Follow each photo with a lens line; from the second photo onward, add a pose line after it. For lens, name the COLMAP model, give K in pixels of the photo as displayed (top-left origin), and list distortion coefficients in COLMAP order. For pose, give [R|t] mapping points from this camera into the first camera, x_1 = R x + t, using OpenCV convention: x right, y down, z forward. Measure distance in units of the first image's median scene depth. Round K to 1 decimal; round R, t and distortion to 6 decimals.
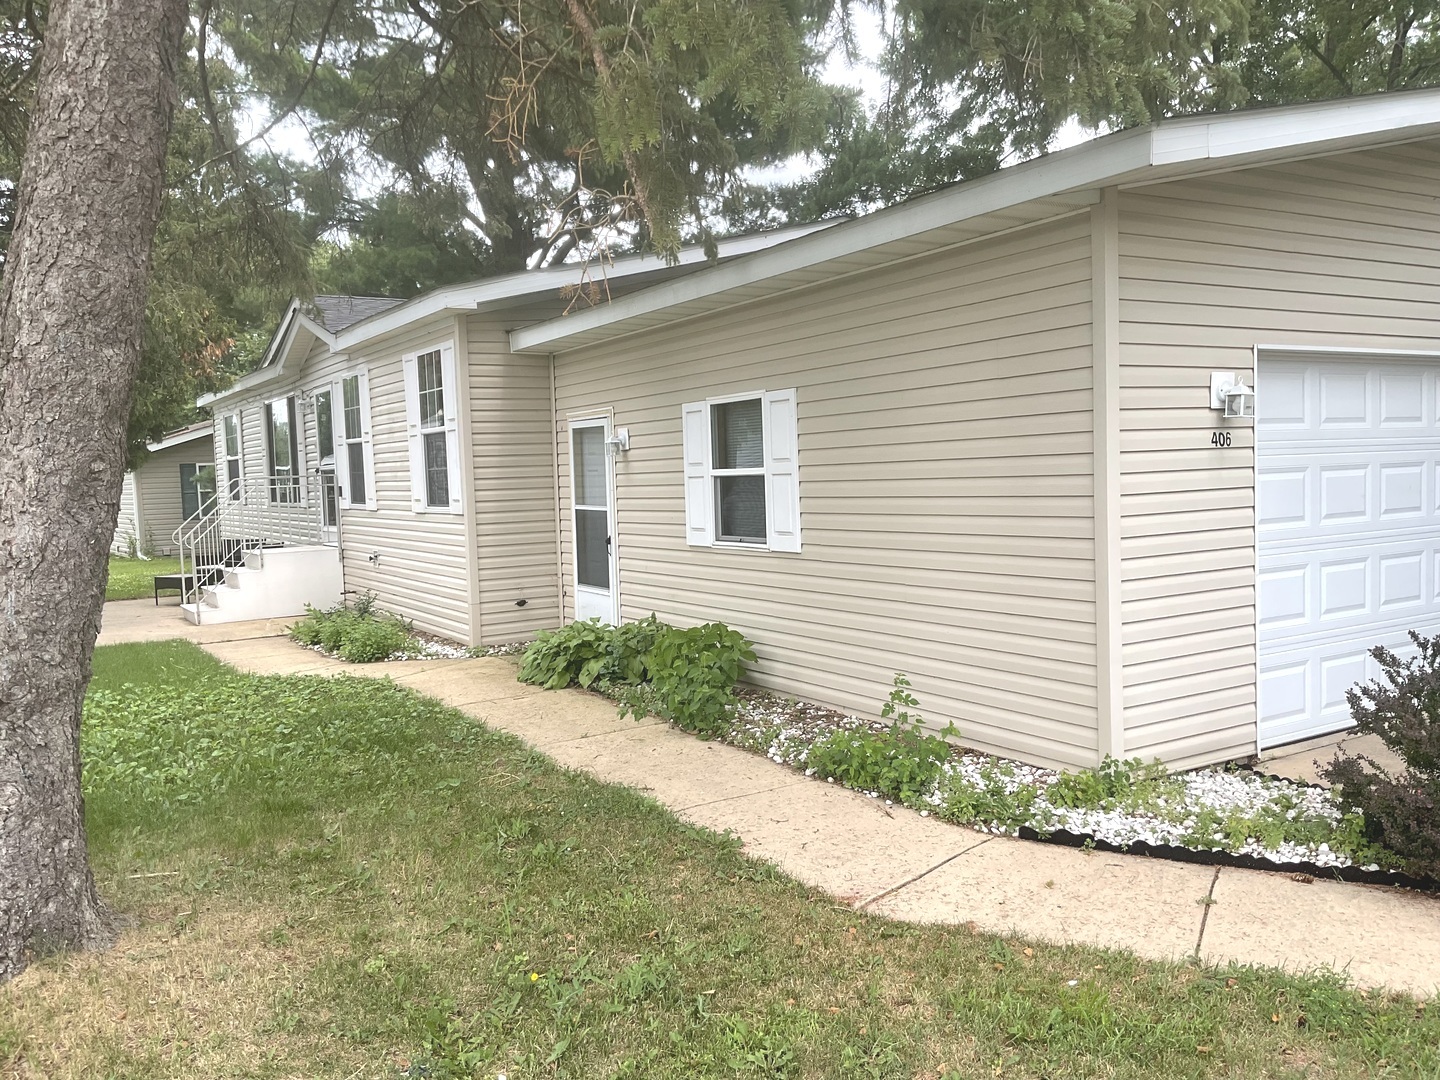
lens RADIAL K [[1190.5, 0, 720.0], [0, 1190.5, 540.0], [0, 0, 1]] dist [0.093584, -0.187163]
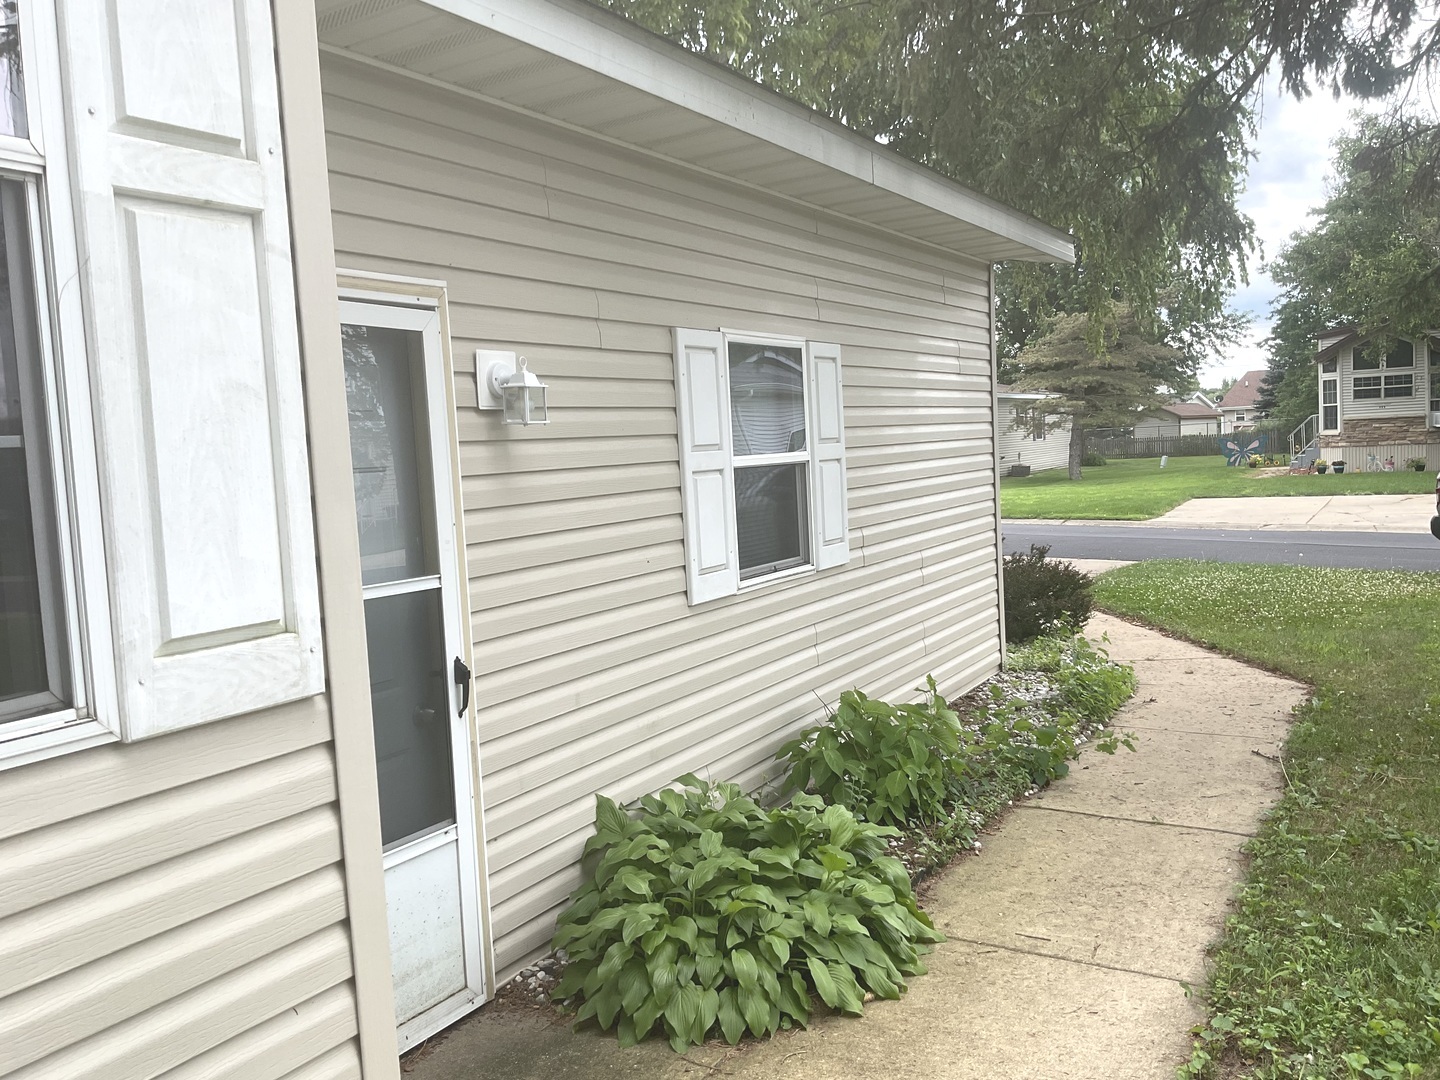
lens RADIAL K [[1190.5, 0, 720.0], [0, 1190.5, 540.0], [0, 0, 1]] dist [0.093584, -0.187163]
pose [[-0.473215, -0.018012, 0.880763, -0.519482], [0.113085, 0.990277, 0.081010, -0.068725], [-0.873658, 0.137936, -0.466577, 1.316313]]
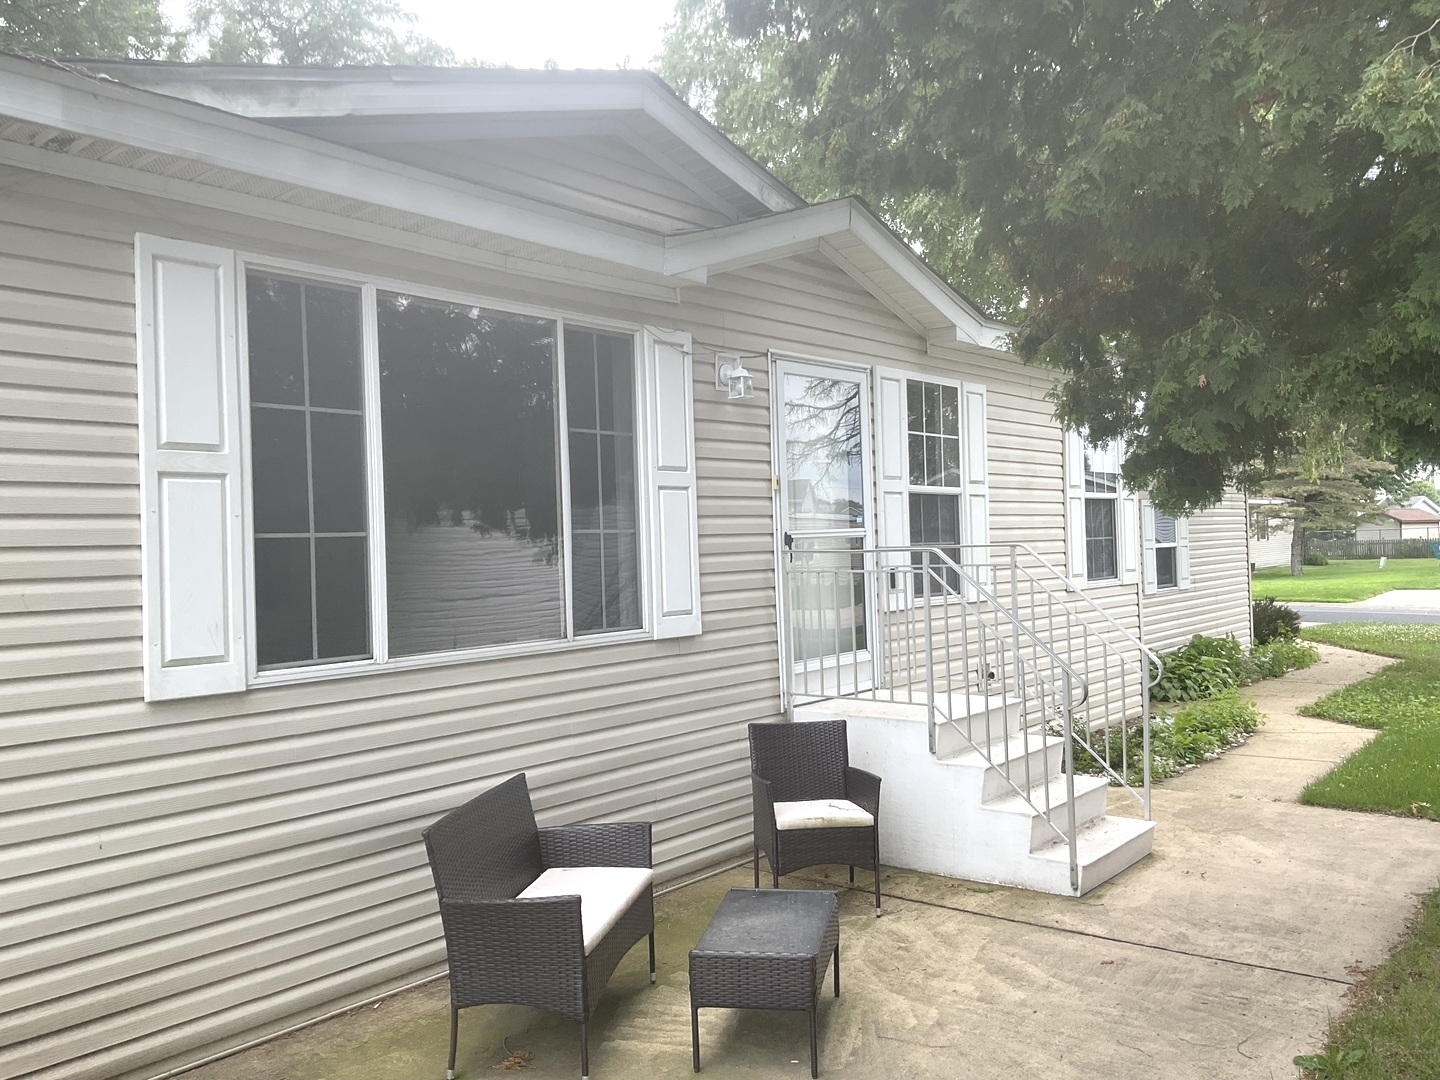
lens RADIAL K [[1190.5, 0, 720.0], [0, 1190.5, 540.0], [0, 0, 1]] dist [0.093584, -0.187163]
pose [[-0.326316, 0.043337, 0.944267, -1.352380], [0.094879, 0.995405, -0.012897, -0.101450], [-0.940487, 0.085382, -0.328928, 2.121983]]
